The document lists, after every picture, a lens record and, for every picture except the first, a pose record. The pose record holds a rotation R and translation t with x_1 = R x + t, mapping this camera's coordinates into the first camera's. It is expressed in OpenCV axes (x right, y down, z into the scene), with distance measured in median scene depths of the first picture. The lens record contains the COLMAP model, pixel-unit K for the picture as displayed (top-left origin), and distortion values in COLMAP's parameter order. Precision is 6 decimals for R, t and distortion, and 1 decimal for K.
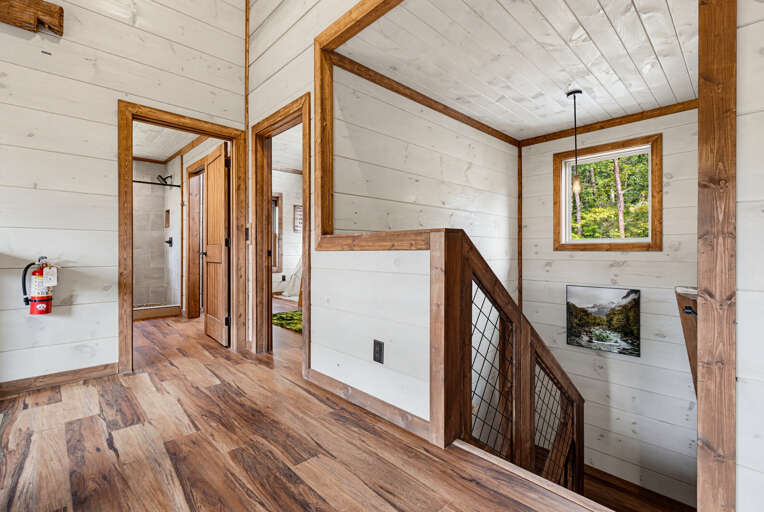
lens RADIAL K [[346.9, 0, 383.2], [0, 346.9, 253.0], [0, 0, 1]] dist [0.000489, 0.000672]
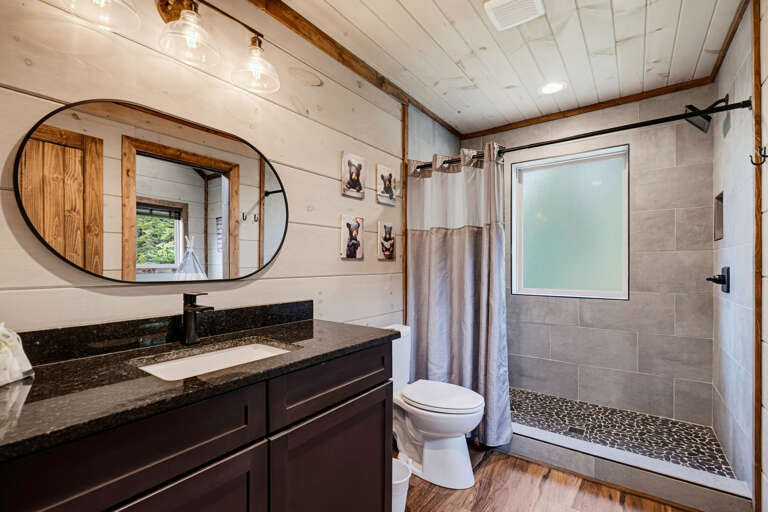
lens RADIAL K [[348.7, 0, 385.4], [0, 348.7, 261.9], [0, 0, 1]] dist [0.000489, 0.000672]
pose [[0.180400, -0.002485, -0.983590, -0.311212], [-0.007982, 0.999960, -0.003990, -0.045946], [0.983561, 0.008571, 0.180373, 0.570930]]
